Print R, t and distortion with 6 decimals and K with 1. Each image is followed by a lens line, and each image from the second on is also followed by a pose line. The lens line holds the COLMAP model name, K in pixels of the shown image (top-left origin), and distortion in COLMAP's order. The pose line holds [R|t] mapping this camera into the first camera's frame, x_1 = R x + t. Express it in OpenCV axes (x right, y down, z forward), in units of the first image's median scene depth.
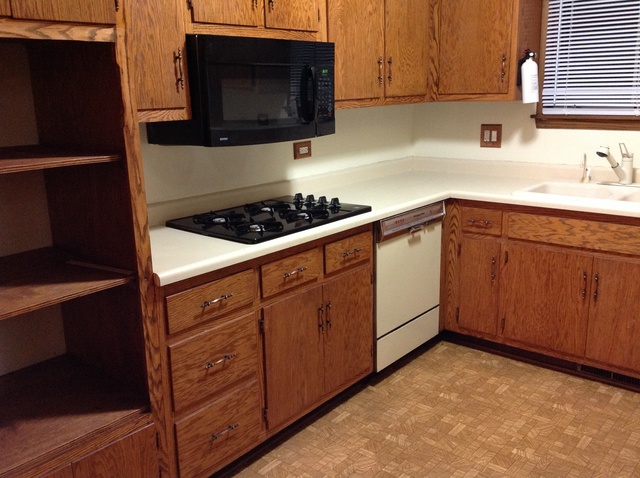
lens RADIAL K [[600.7, 0, 320.0], [0, 600.7, 239.0], [0, 0, 1]] dist [0.134115, -0.275815]
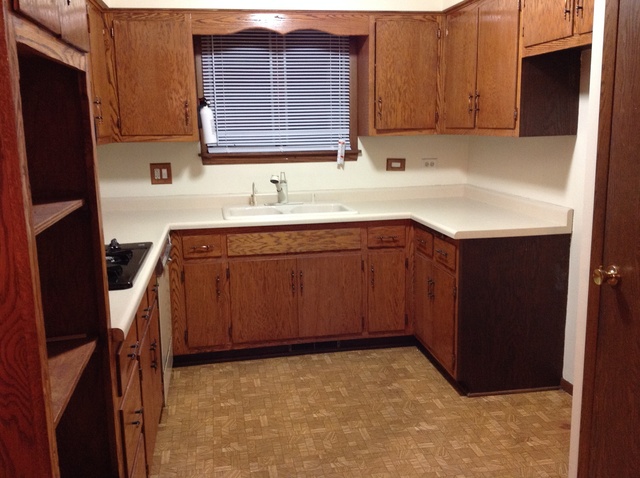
lens RADIAL K [[600.7, 0, 320.0], [0, 600.7, 239.0], [0, 0, 1]] dist [0.134115, -0.275815]
pose [[0.639110, -0.131956, 0.757711, -0.439612], [0.189236, 0.981866, 0.011378, -0.014468], [-0.745472, 0.136114, 0.652491, 0.105157]]
